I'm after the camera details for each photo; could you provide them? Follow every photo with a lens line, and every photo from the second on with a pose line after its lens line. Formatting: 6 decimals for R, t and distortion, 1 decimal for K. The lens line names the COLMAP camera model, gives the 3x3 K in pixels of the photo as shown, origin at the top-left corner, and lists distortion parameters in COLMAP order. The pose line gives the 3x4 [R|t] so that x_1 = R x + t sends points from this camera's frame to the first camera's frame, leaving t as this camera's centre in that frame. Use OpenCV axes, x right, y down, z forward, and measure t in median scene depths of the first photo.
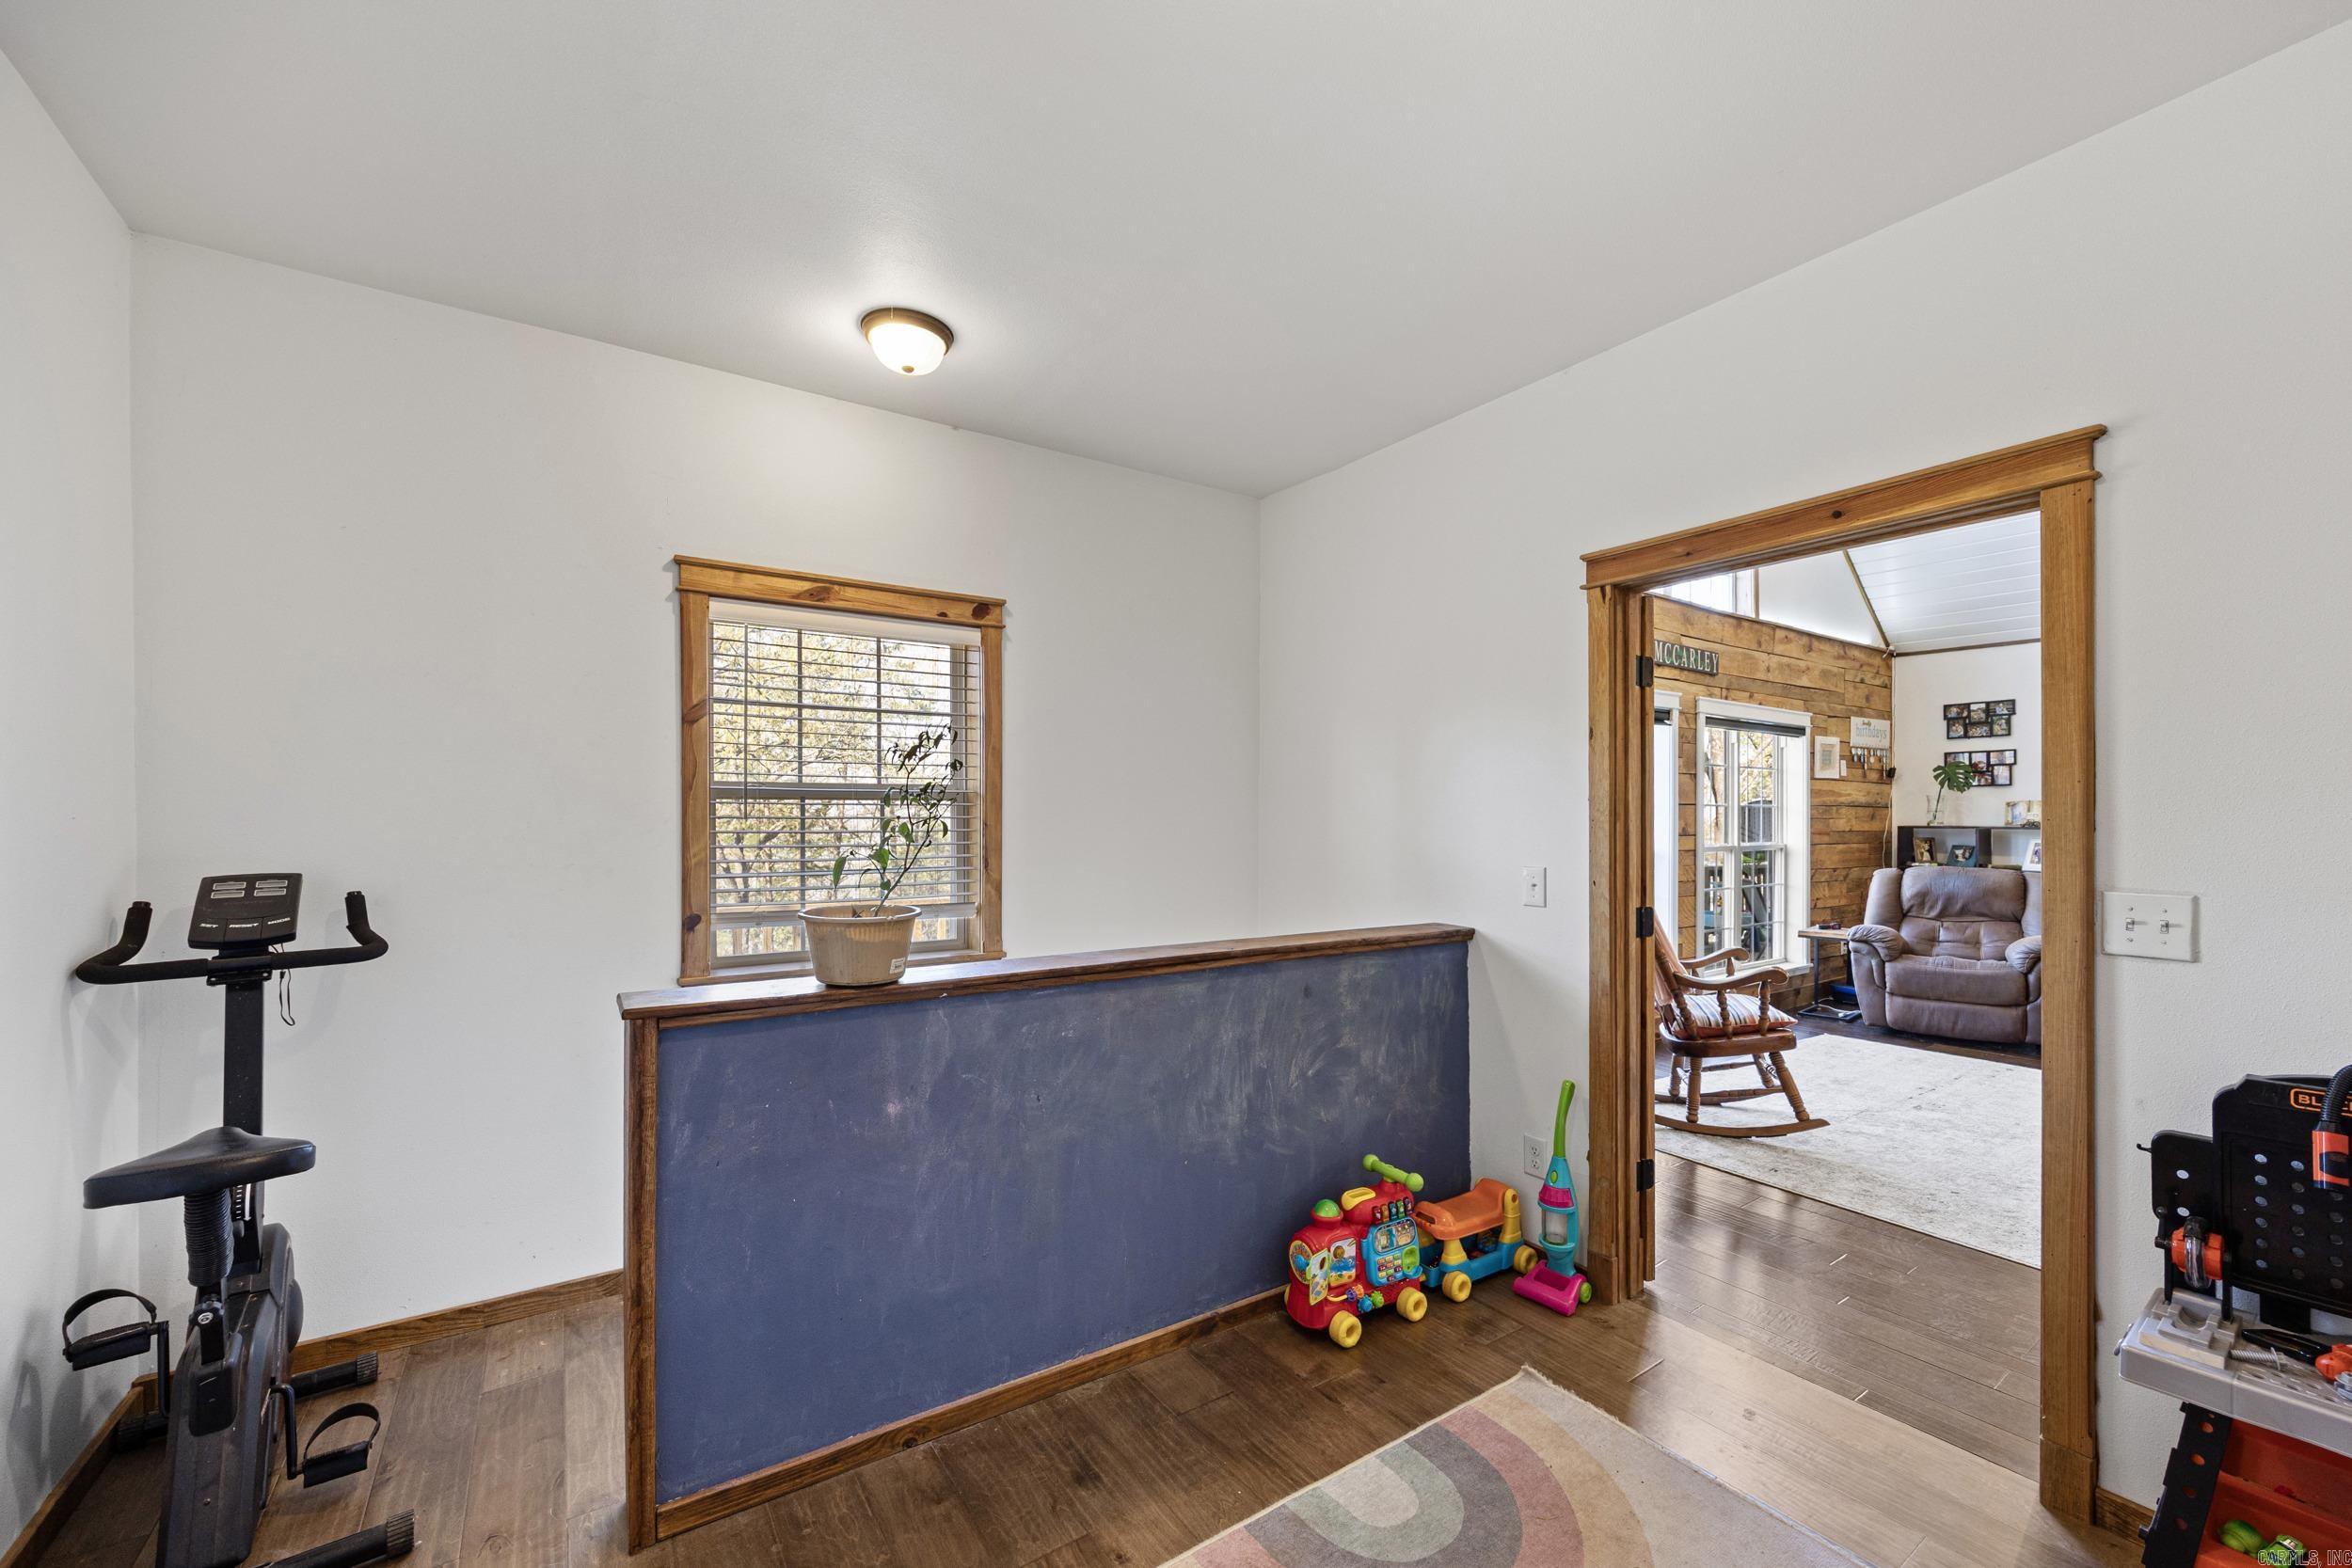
lens RADIAL K [[958.6, 0, 1191.7], [0, 958.6, 808.6], [0, 0, 1]] dist [0.000986, -0.000457]
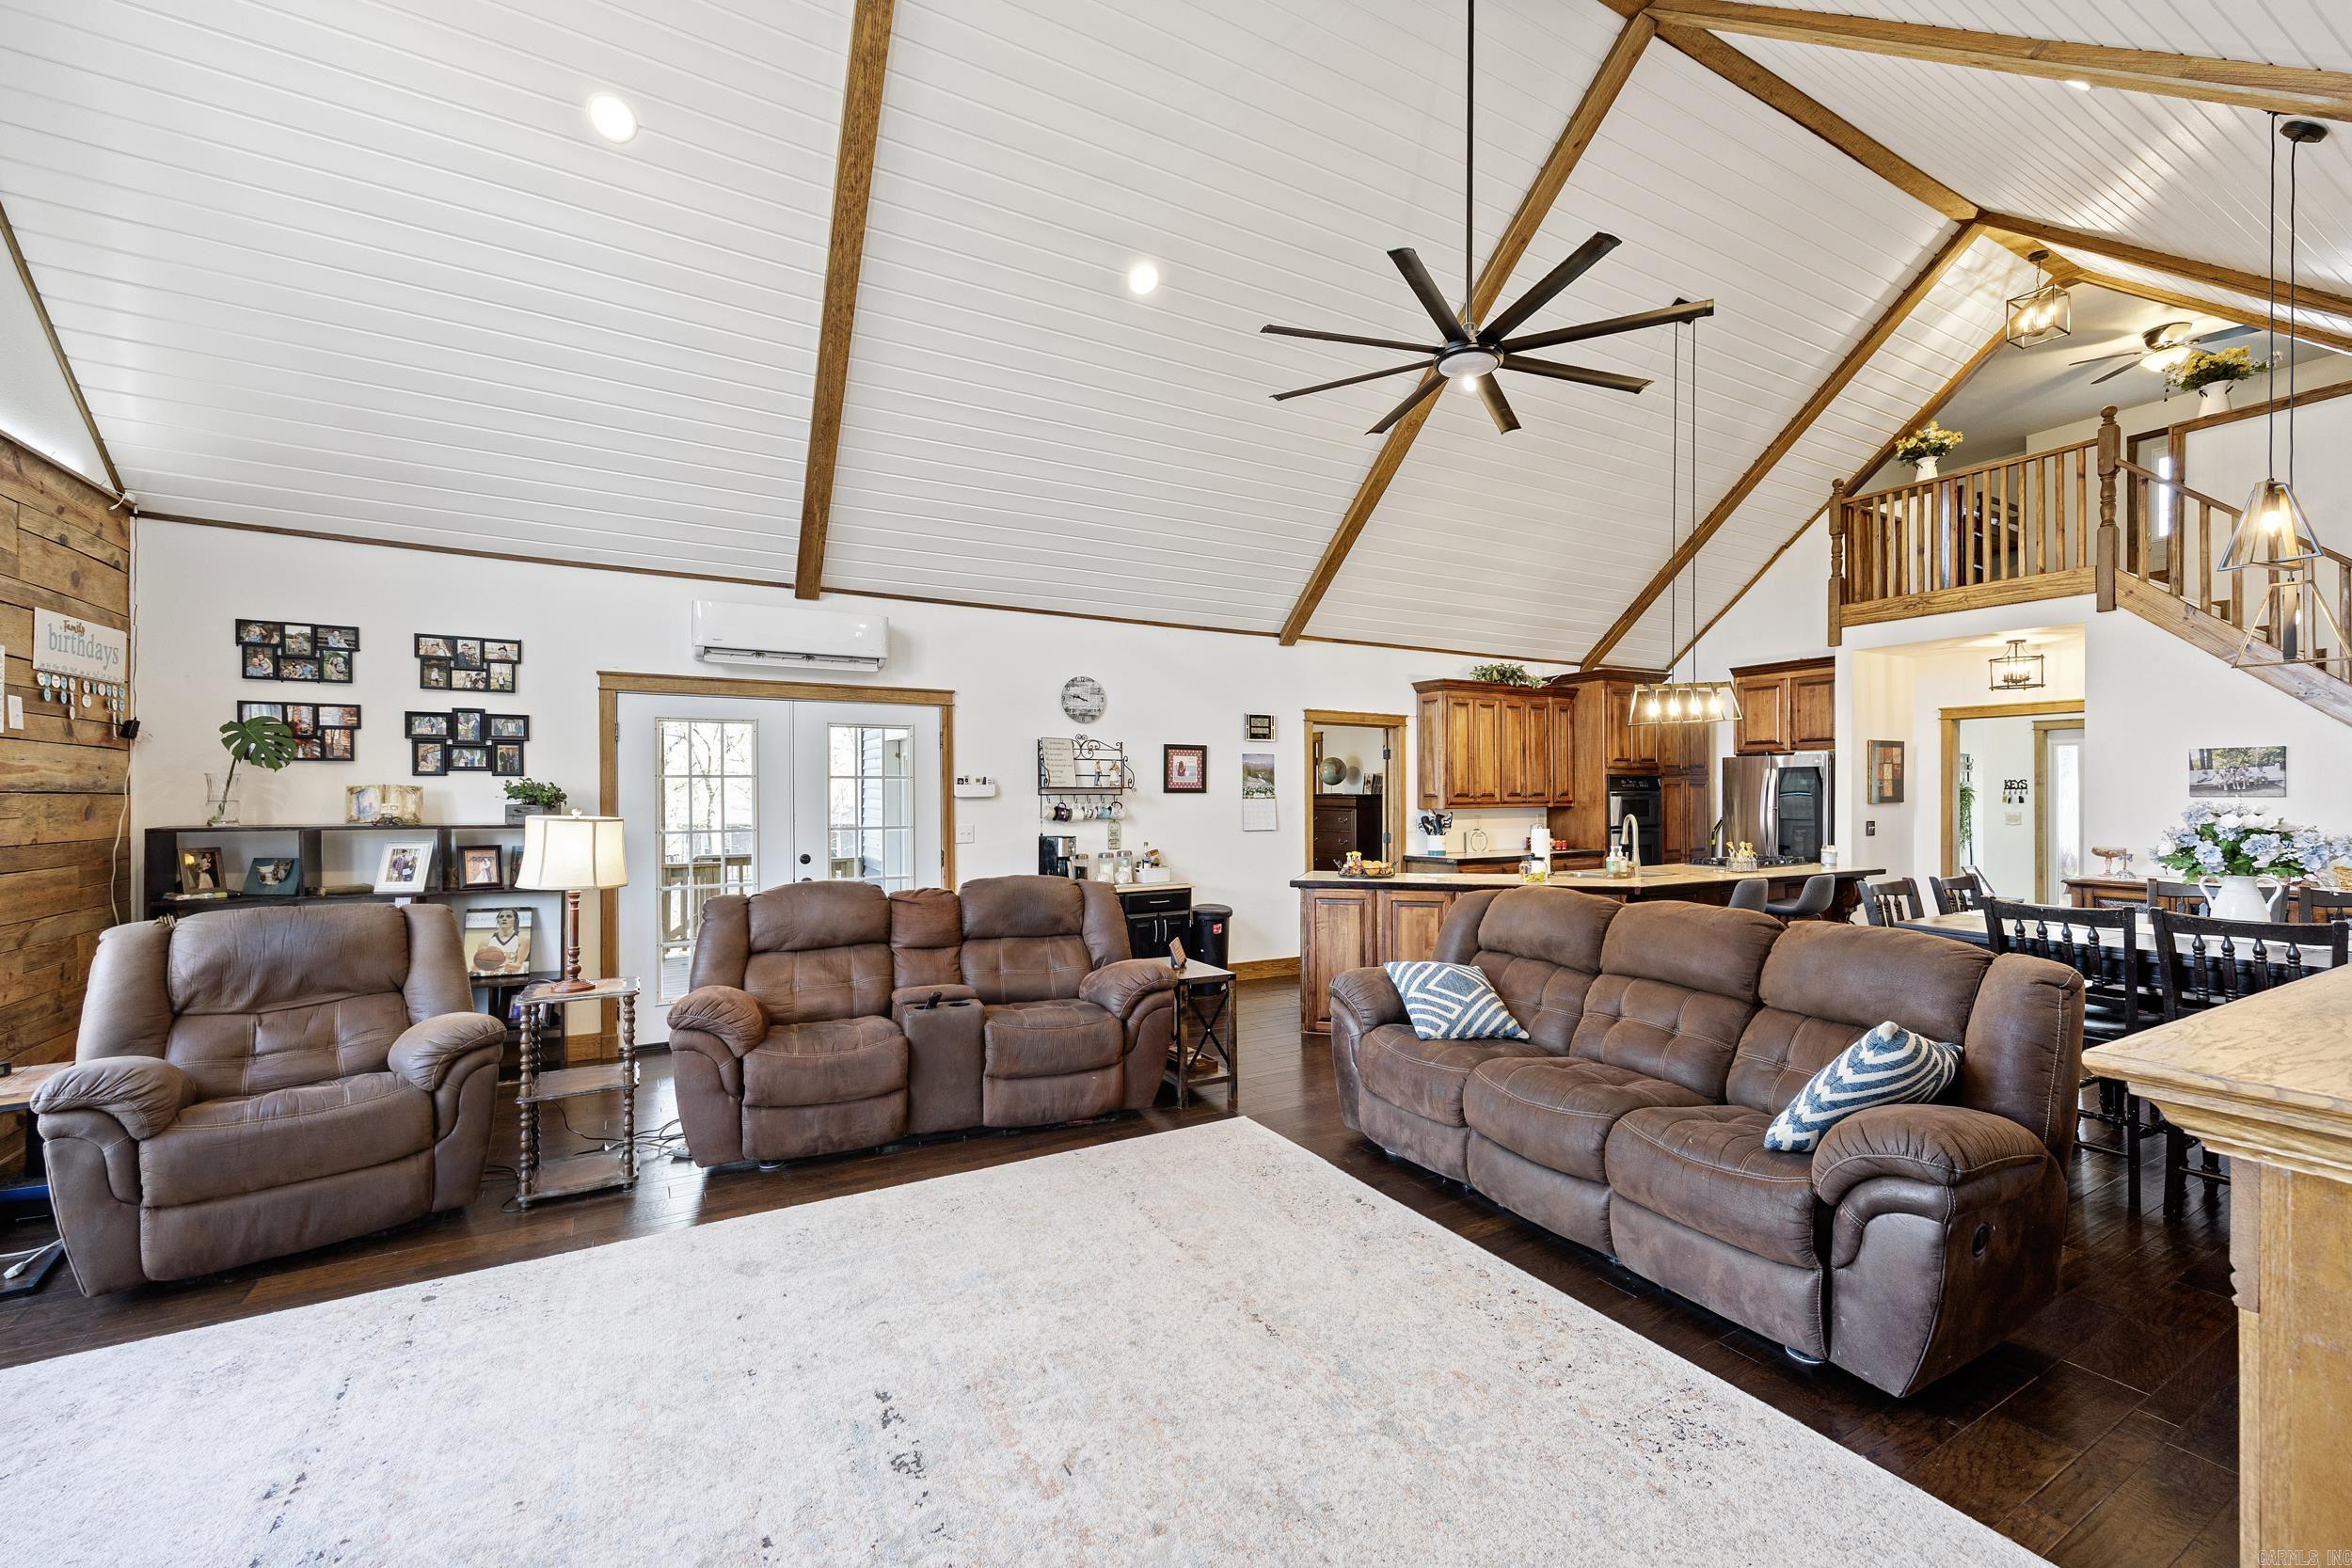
lens RADIAL K [[958.6, 0, 1175.8], [0, 958.6, 798.8], [0, 0, 1]] dist [0.000986, -0.000457]
pose [[0.089283, -0.006613, 0.995984, 0.264672], [-0.007938, 0.999941, 0.007351, -0.007749], [-0.995975, -0.008563, 0.089225, 0.395305]]
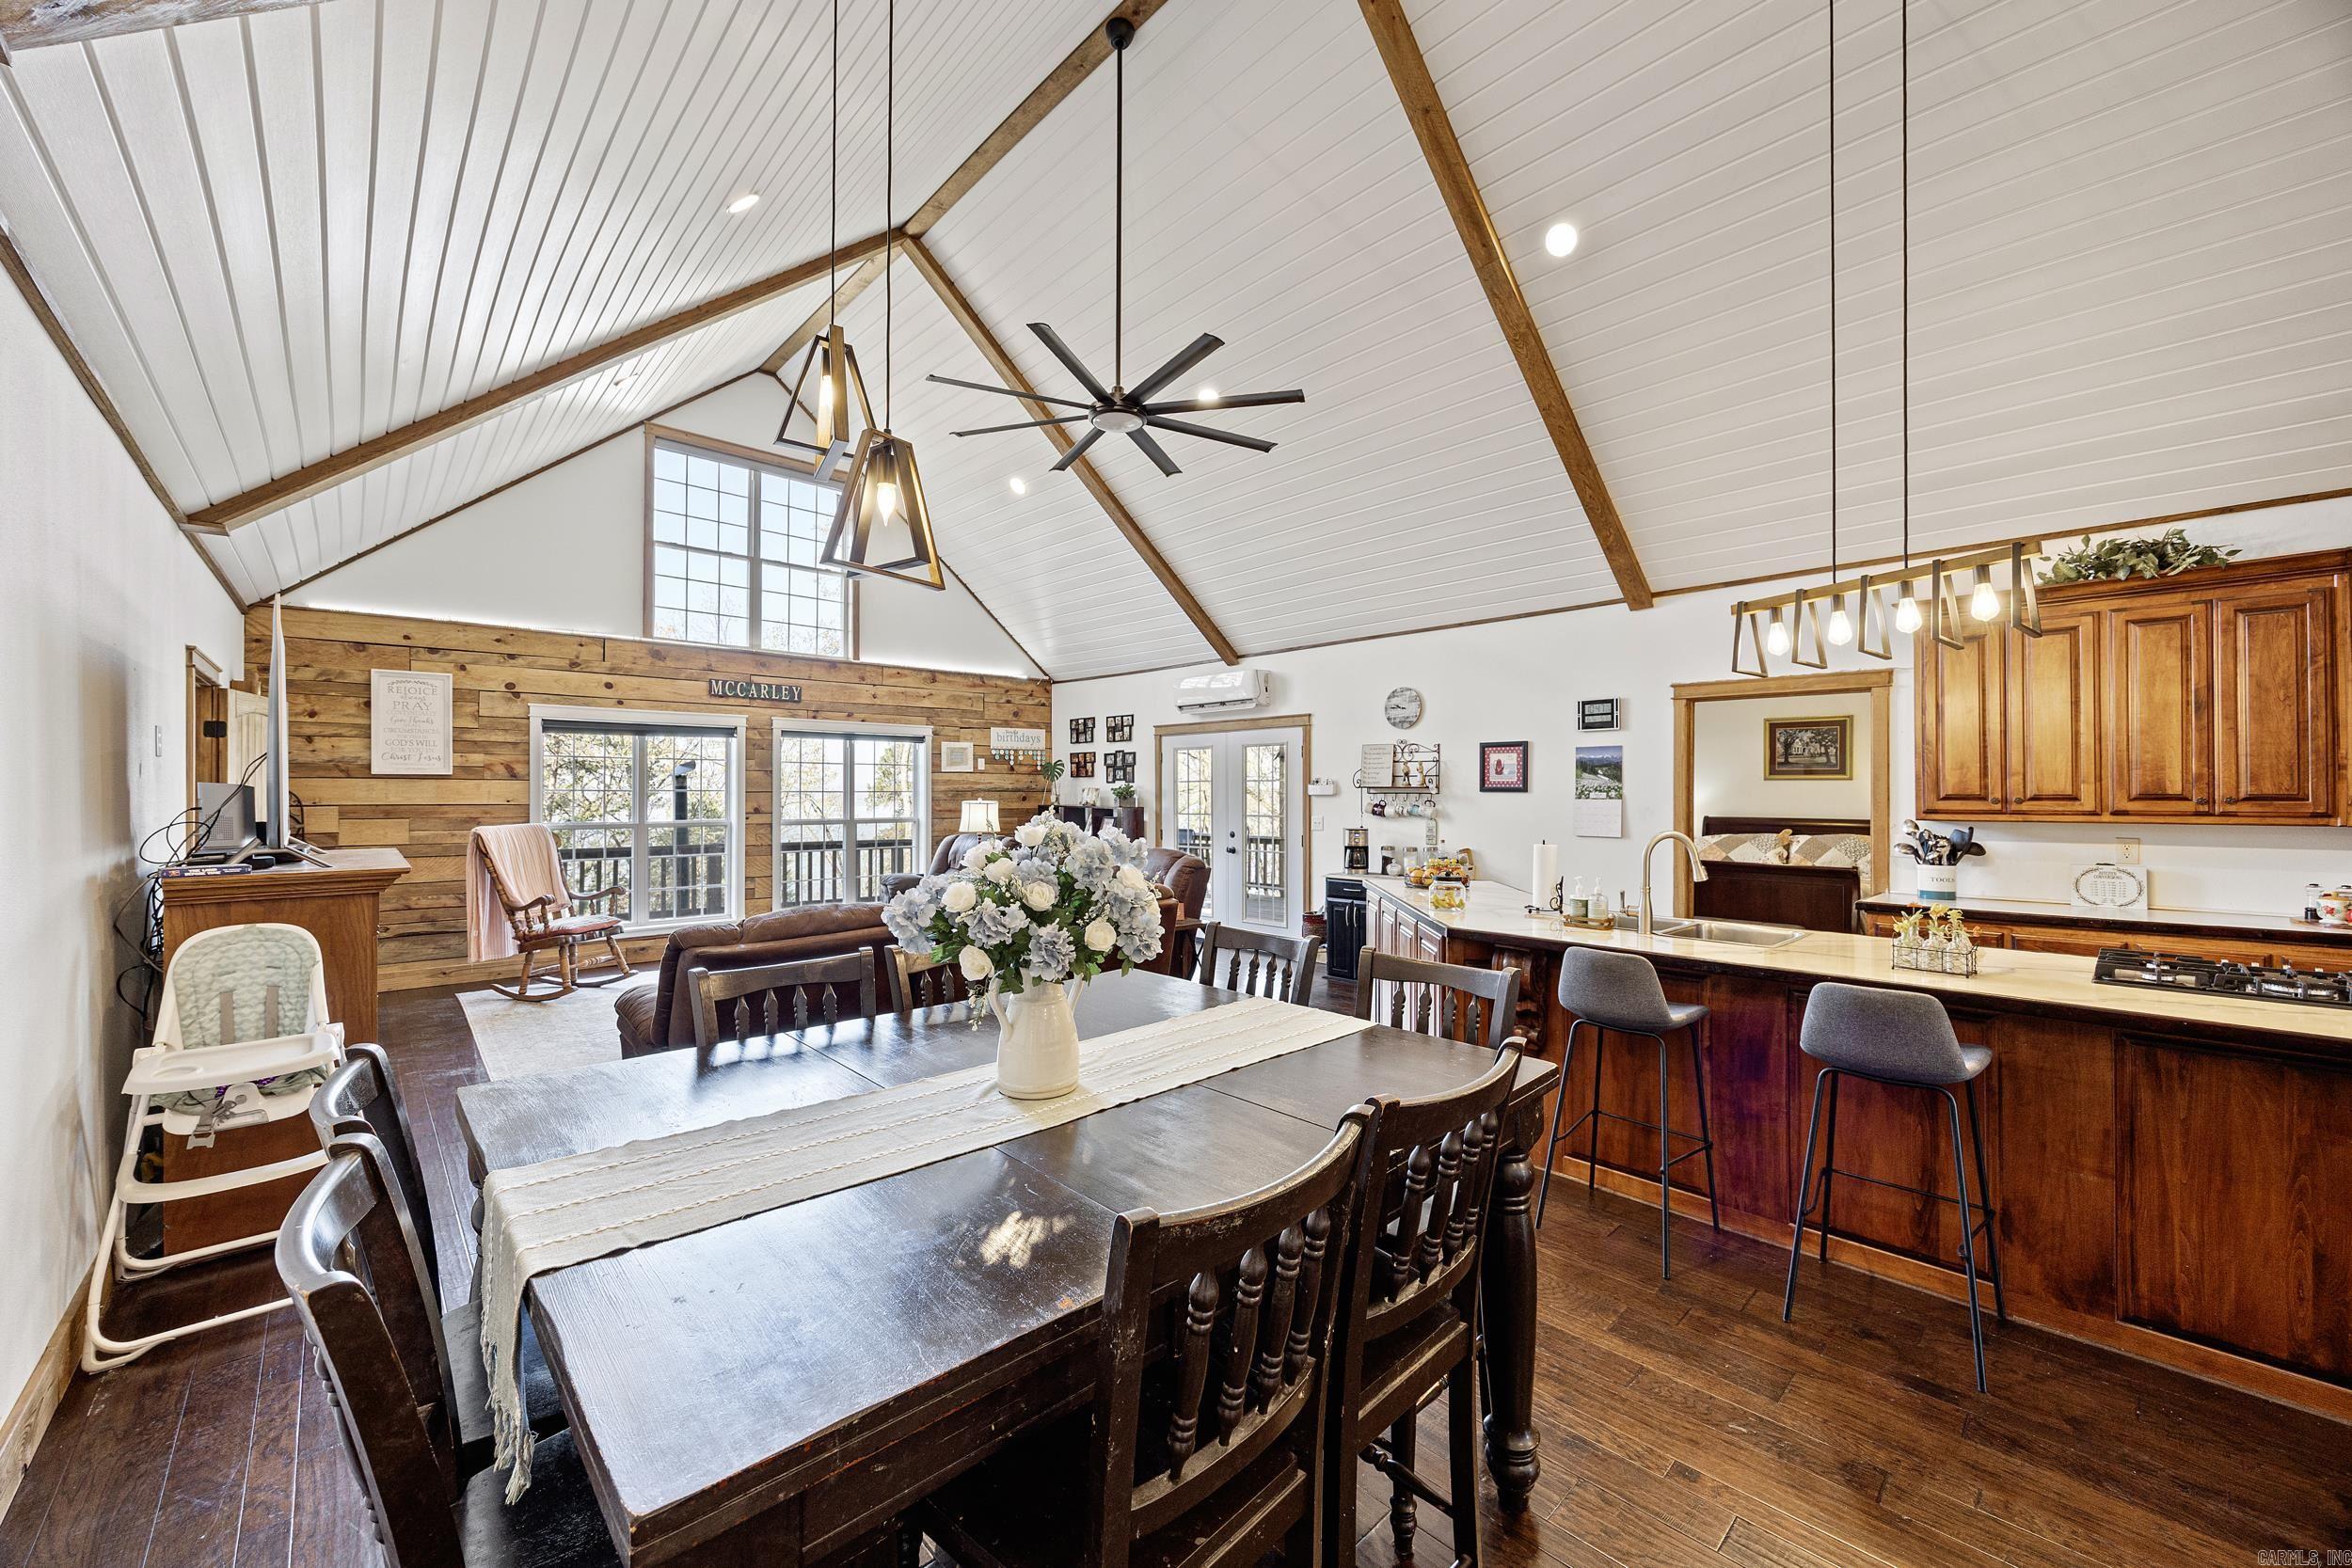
lens RADIAL K [[892.5, 0, 1177.1], [0, 892.5, 780.7], [0, 0, 1]] dist [-0.000050, 0.000325]
pose [[0.991135, 0.000006, 0.132856, 0.806622], [0.000169, 0.999999, -0.001309, -0.016381], [-0.132856, 0.001320, 0.991134, -0.349610]]
